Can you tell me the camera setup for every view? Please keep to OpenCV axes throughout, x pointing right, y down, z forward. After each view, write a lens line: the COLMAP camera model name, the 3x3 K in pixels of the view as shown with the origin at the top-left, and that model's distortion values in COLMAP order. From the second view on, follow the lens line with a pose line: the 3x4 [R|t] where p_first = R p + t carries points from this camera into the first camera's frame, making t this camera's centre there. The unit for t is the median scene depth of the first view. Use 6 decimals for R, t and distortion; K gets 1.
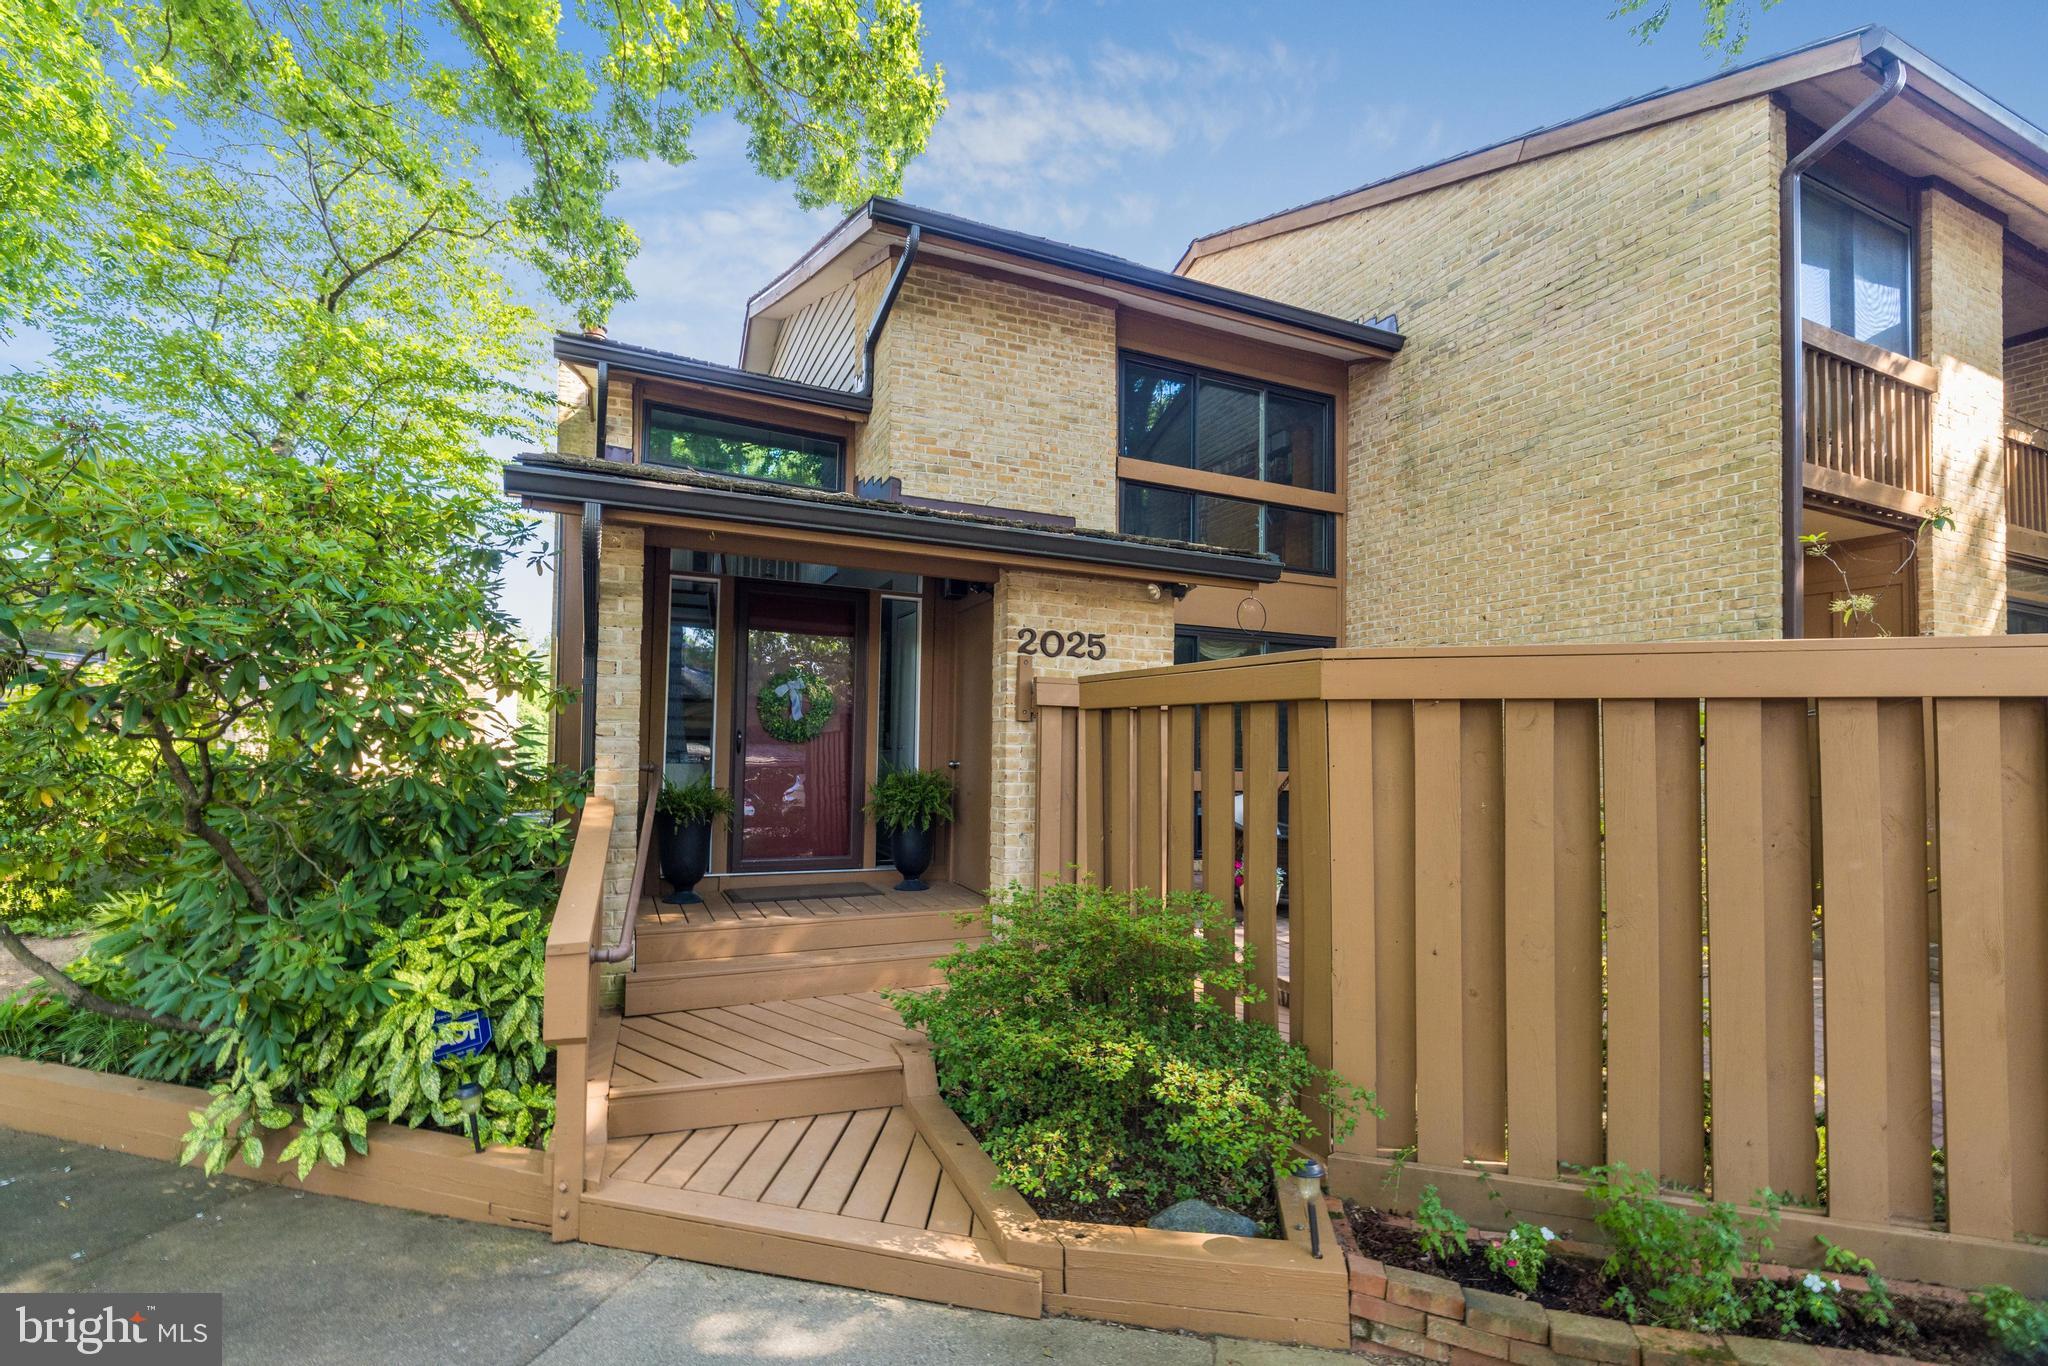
lens RADIAL K [[866.4, 0, 1023.5], [0, 866.4, 729.4], [0, 0, 1]] dist [0.000037, -0.000041]
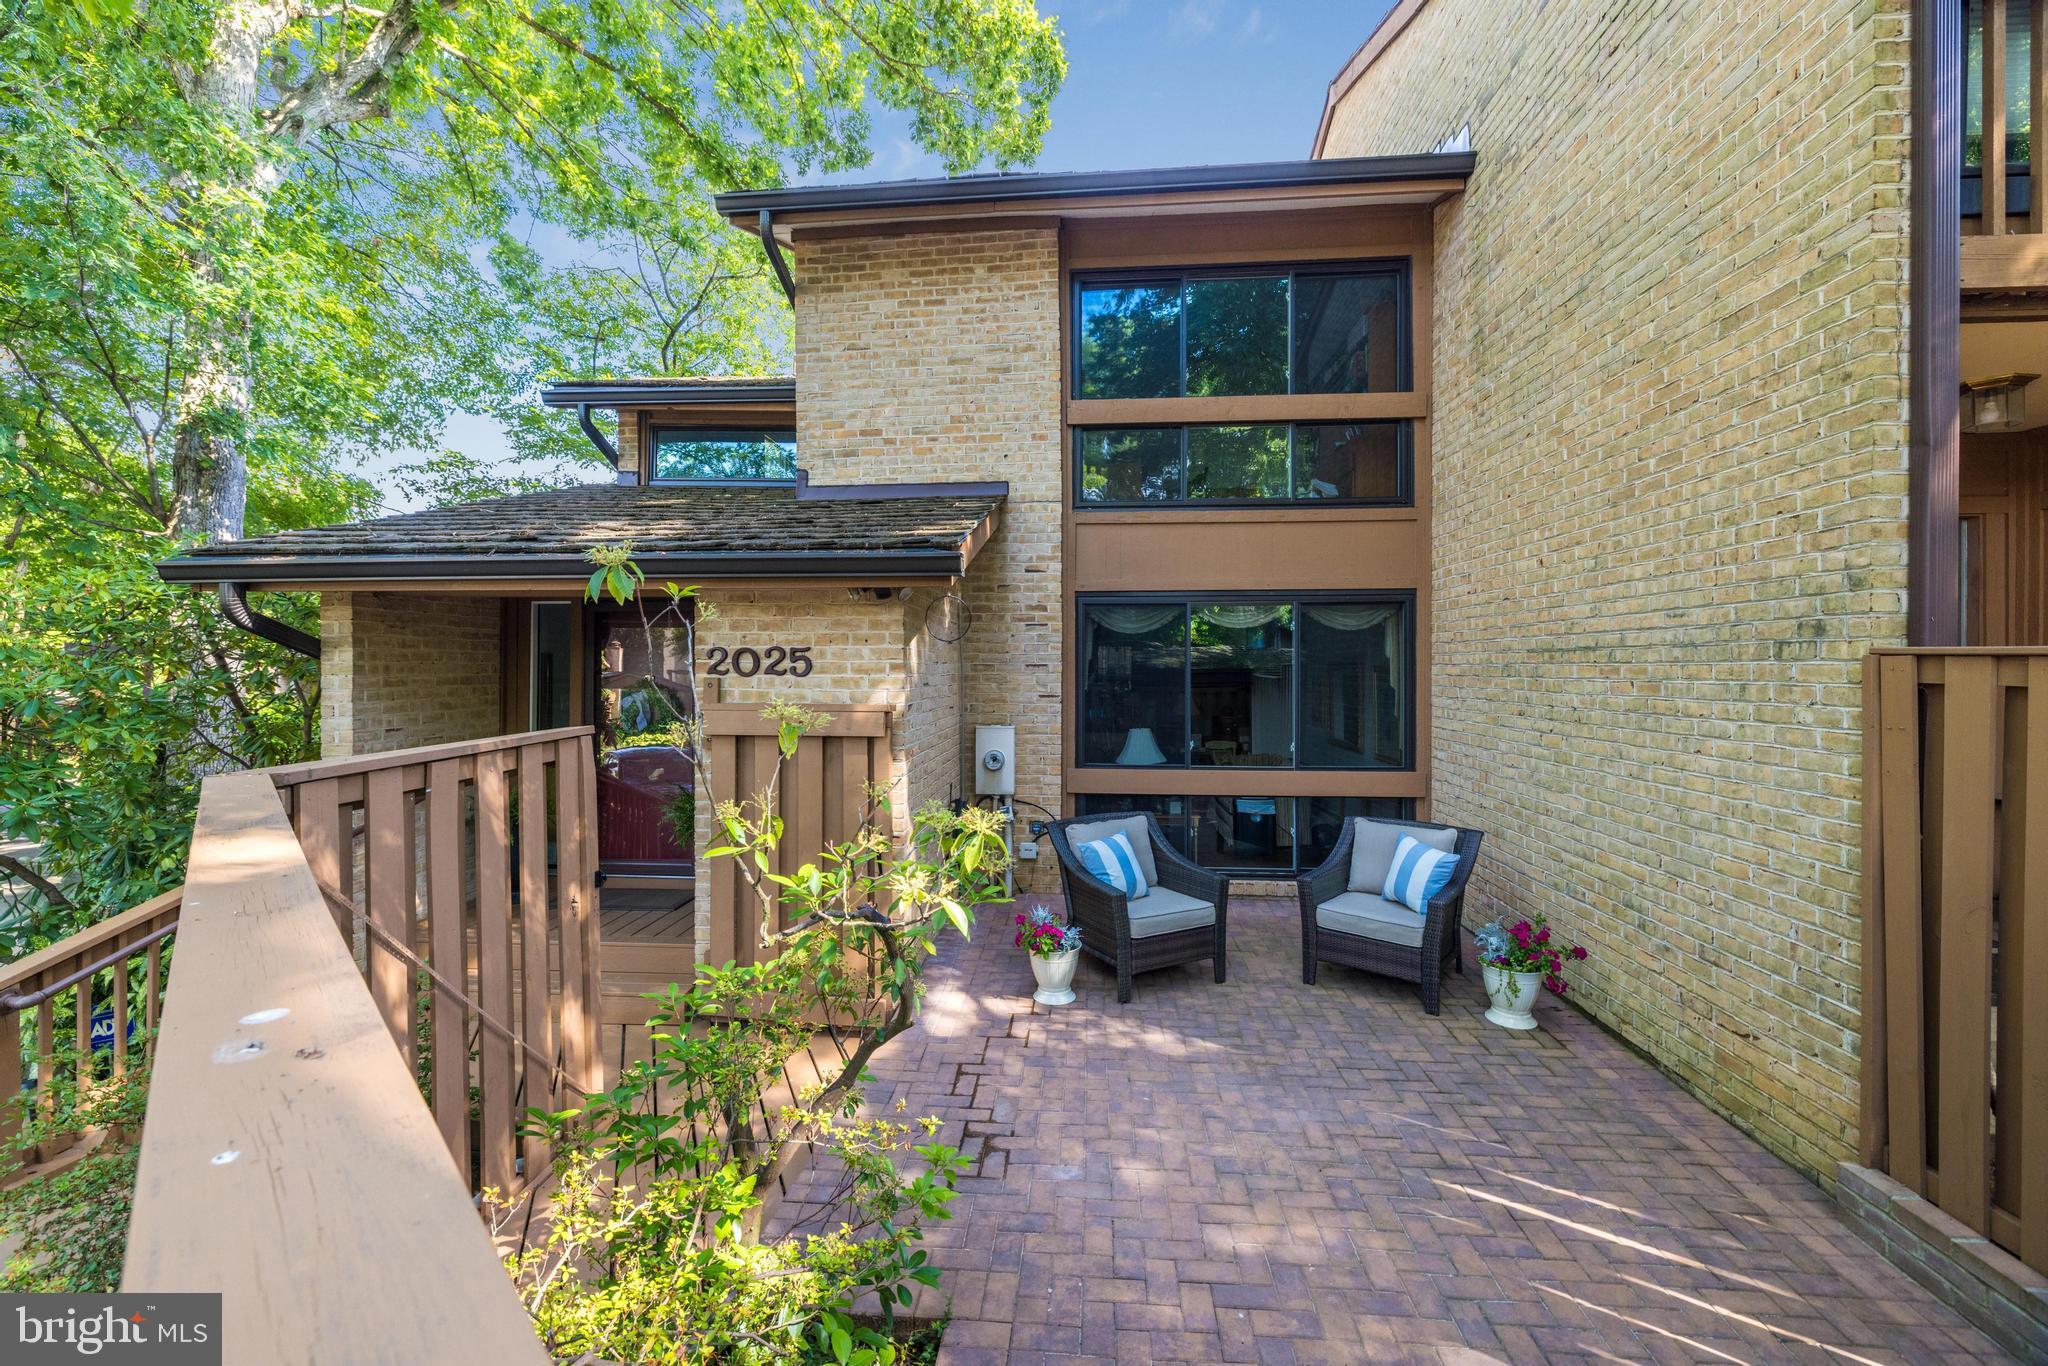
lens RADIAL K [[858.8, 0, 1009.7], [0, 858.8, 677.5], [0, 0, 1]] dist [-0.001778, 0.000123]
pose [[0.880520, -0.013536, -0.473815, 0.510845], [0.025012, 0.999526, 0.017928, -0.067320], [0.473348, -0.027637, 0.880442, 0.251063]]
